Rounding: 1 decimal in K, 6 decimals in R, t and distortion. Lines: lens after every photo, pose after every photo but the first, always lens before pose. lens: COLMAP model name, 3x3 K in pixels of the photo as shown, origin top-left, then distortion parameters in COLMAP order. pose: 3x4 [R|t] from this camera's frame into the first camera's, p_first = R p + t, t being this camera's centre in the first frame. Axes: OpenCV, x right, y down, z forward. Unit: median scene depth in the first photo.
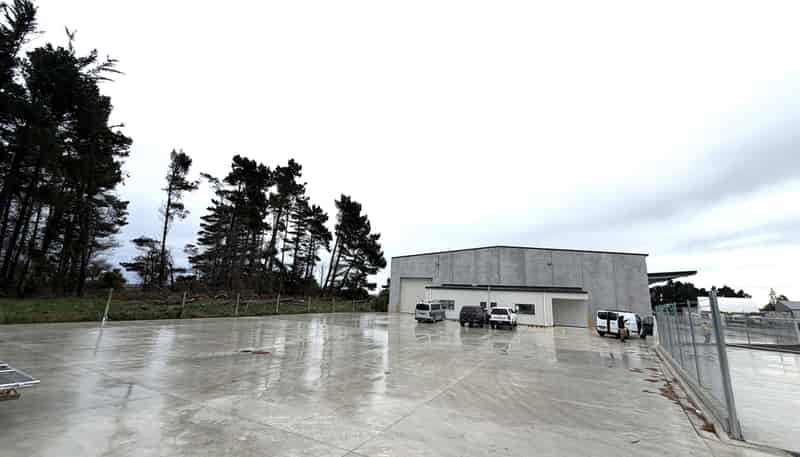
lens RADIAL K [[319.3, 0, 396.2], [0, 319.3, 227.9], [0, 0, 1]] dist [-0.001106, 0.000090]
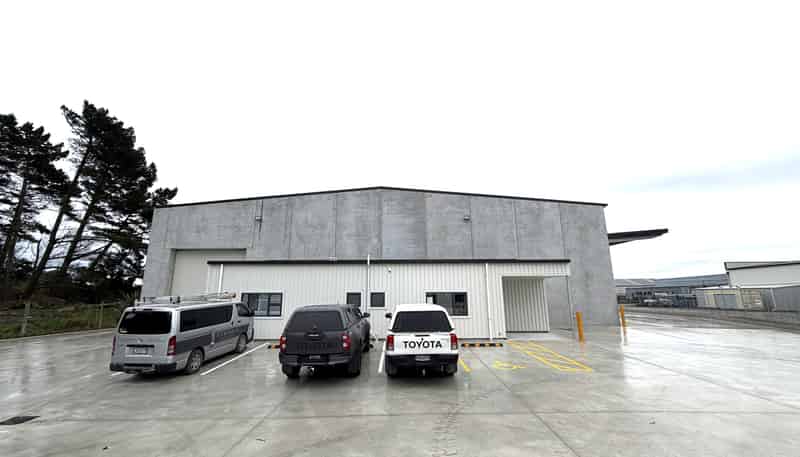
lens RADIAL K [[319.3, 0, 396.2], [0, 319.3, 227.9], [0, 0, 1]] dist [-0.001106, 0.000090]
pose [[0.903885, 0.034586, 0.426375, 0.122990], [-0.044101, 0.998949, 0.012459, 0.120666], [-0.425496, -0.030065, 0.904461, 0.518272]]
